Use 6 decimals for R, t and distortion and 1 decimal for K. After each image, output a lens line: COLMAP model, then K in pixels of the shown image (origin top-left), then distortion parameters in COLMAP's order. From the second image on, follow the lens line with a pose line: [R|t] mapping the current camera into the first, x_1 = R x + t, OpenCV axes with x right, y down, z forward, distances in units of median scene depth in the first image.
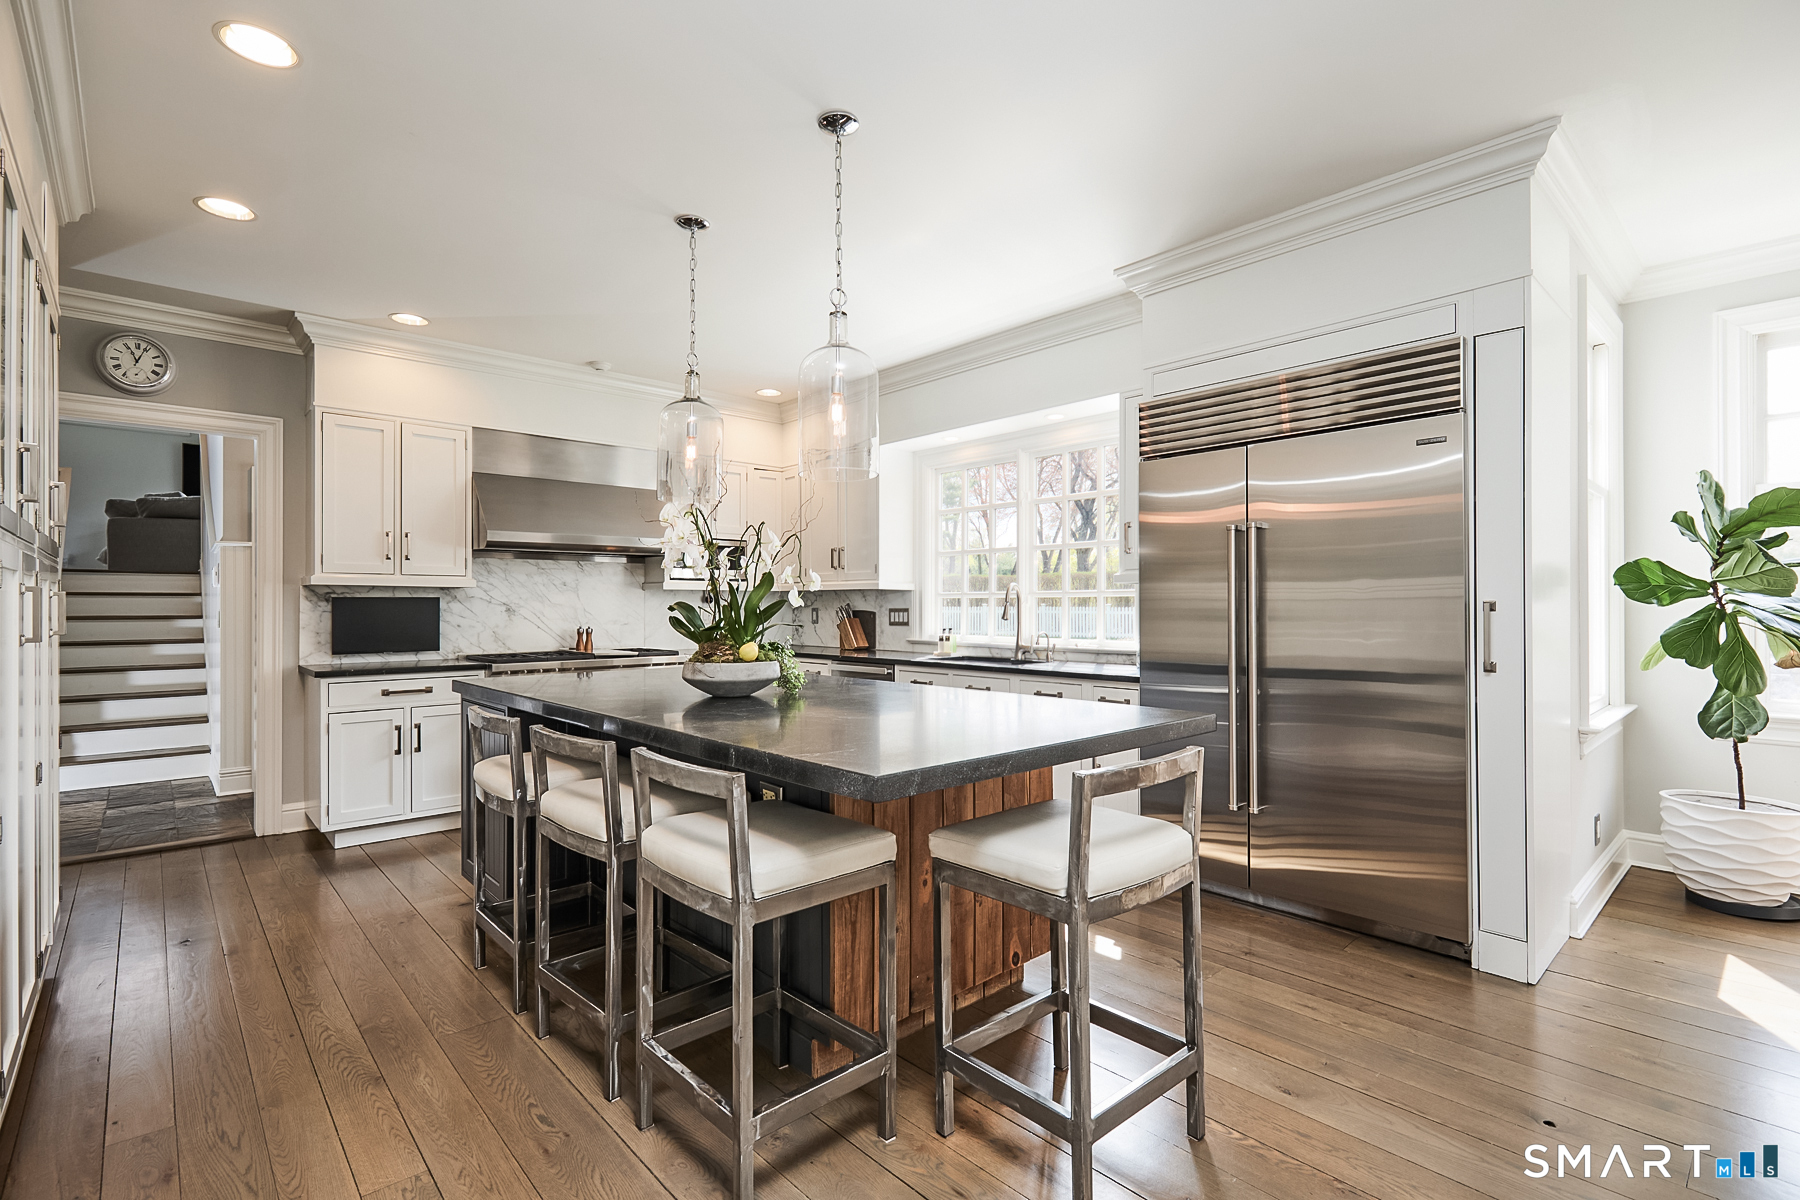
lens RADIAL K [[820.2, 0, 866.4], [0, 820.2, 613.4], [0, 0, 1]] dist [0.000199, 0.000367]
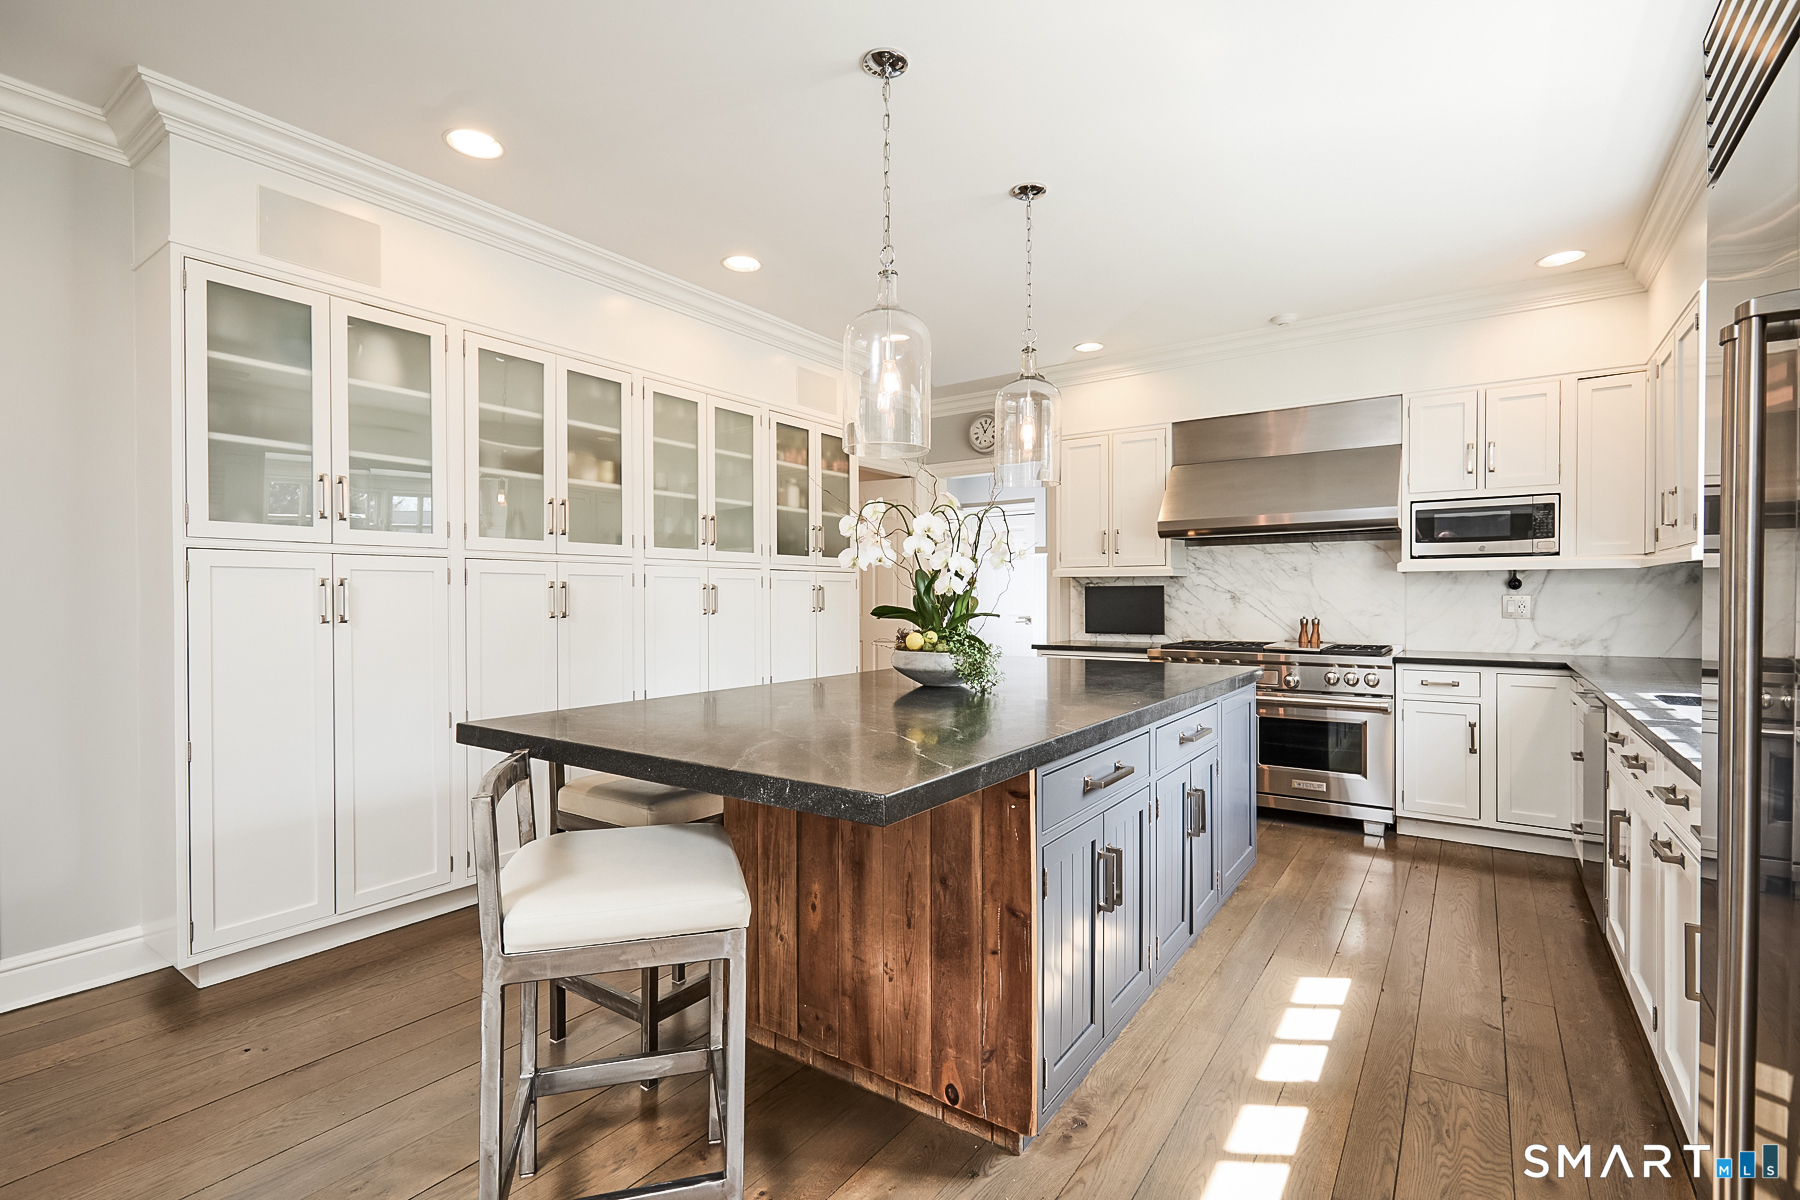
lens RADIAL K [[820.2, 0, 889.7], [0, 820.2, 599.6], [0, 0, 1]] dist [0.000199, 0.000367]
pose [[0.216697, 0.006433, -0.976218, 0.428132], [-0.004385, 0.999975, 0.005616, -0.005389], [0.976229, 0.003064, 0.216720, 0.394124]]
